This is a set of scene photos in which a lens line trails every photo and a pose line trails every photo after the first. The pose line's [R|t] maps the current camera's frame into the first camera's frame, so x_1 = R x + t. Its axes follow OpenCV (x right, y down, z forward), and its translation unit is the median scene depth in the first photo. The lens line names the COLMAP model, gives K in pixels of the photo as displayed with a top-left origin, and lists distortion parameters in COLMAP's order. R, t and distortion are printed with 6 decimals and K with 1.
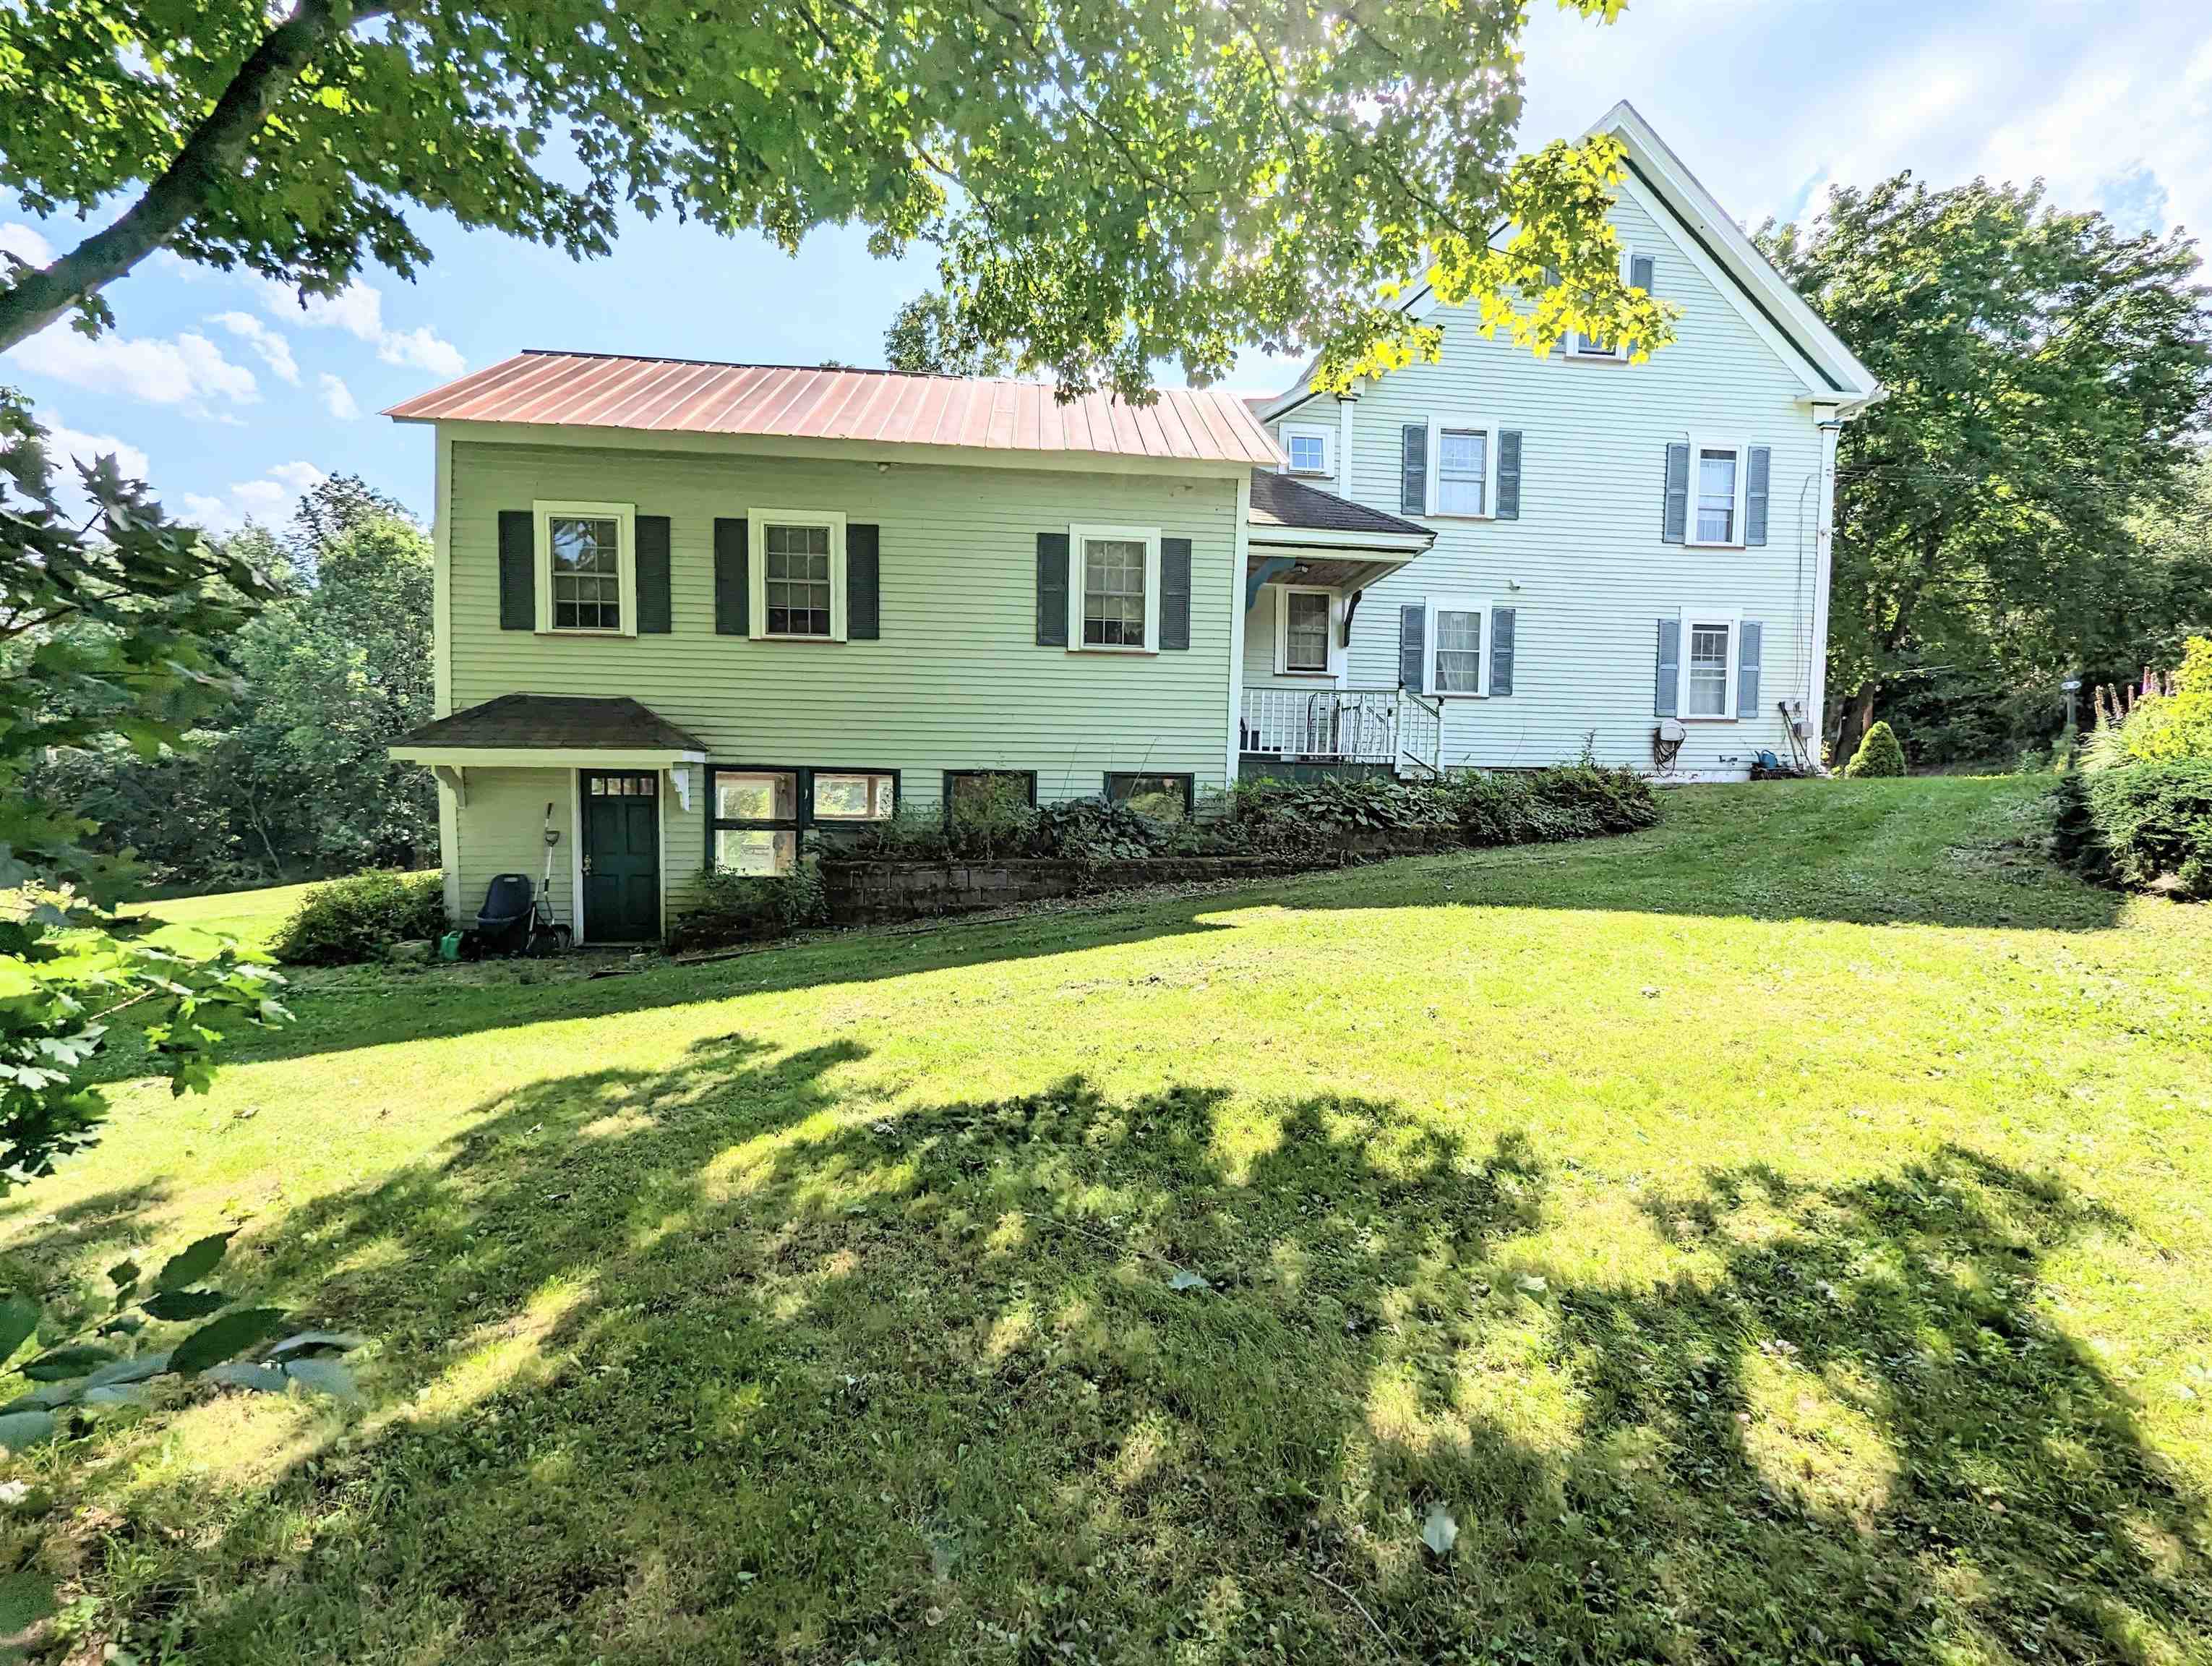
lens RADIAL K [[925.1, 0, 1106.0], [0, 925.1, 833.0], [0, 0, 1]] dist [-0.001618, -0.000148]
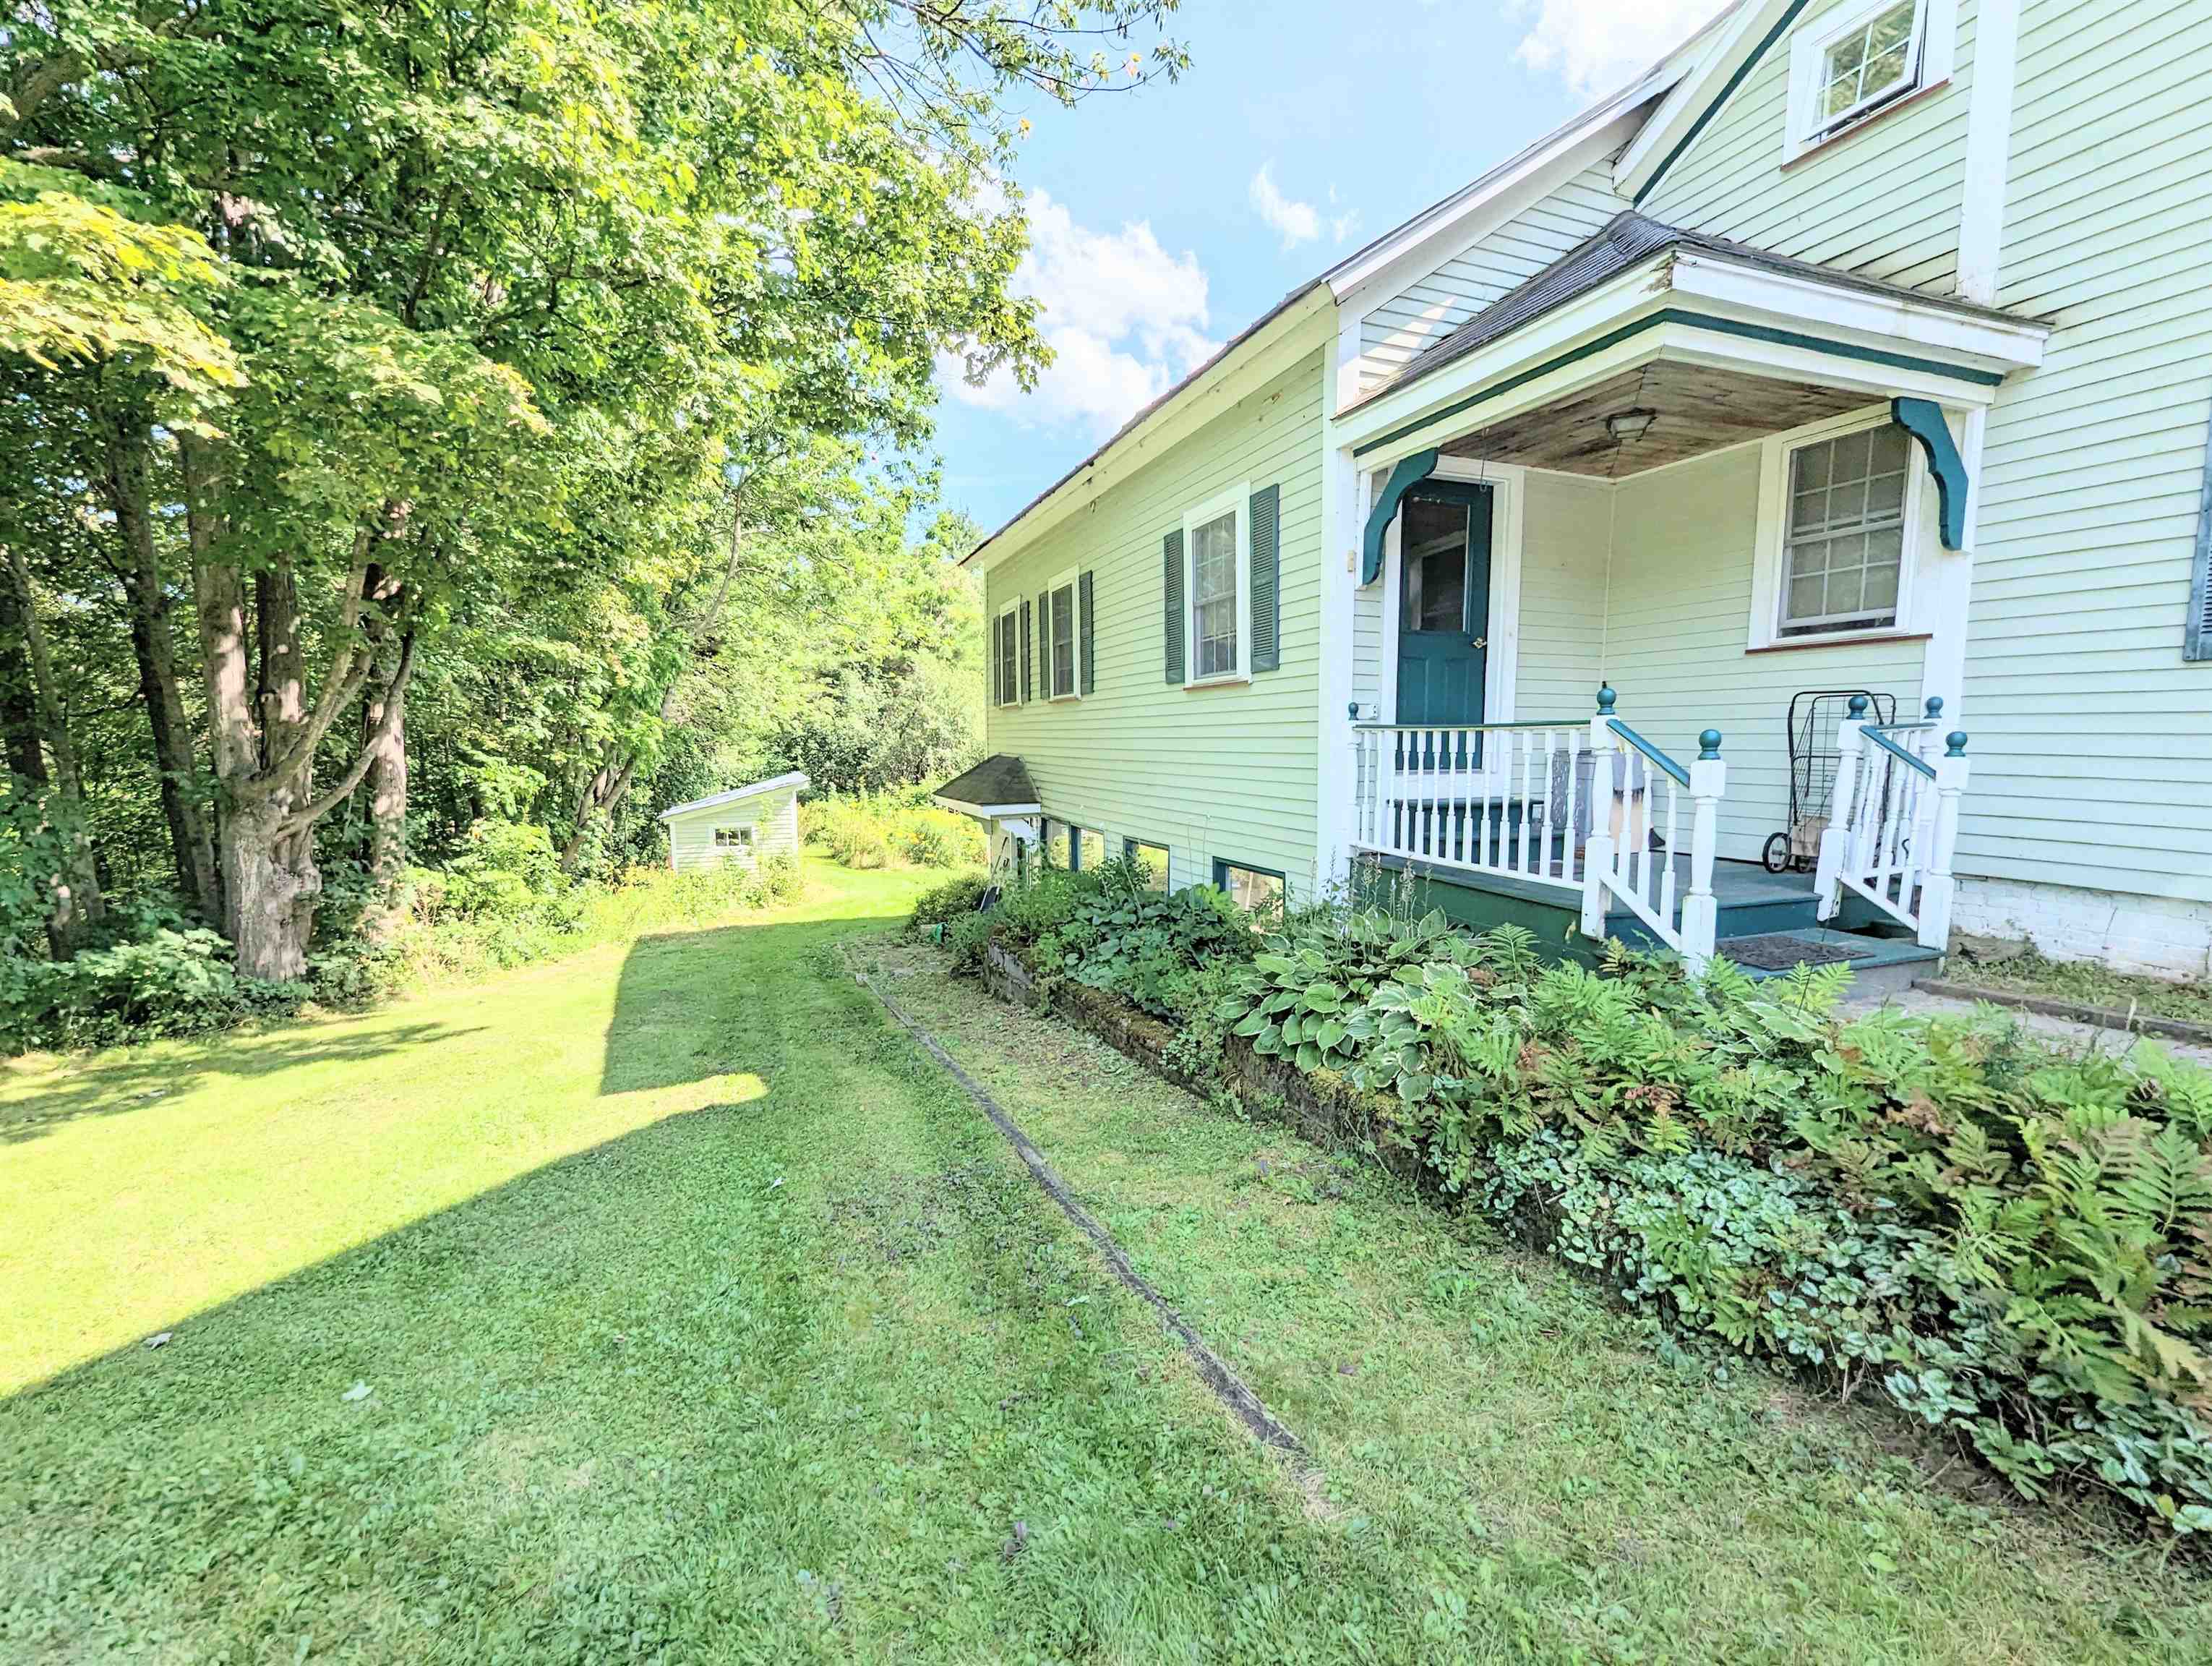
lens RADIAL K [[925.1, 0, 1106.0], [0, 925.1, 833.0], [0, 0, 1]] dist [-0.001618, -0.000148]
pose [[0.234220, 0.073401, -0.969409, 0.669329], [-0.057600, 0.996442, 0.061531, -0.120666], [0.970476, 0.041426, 0.237615, 0.762697]]
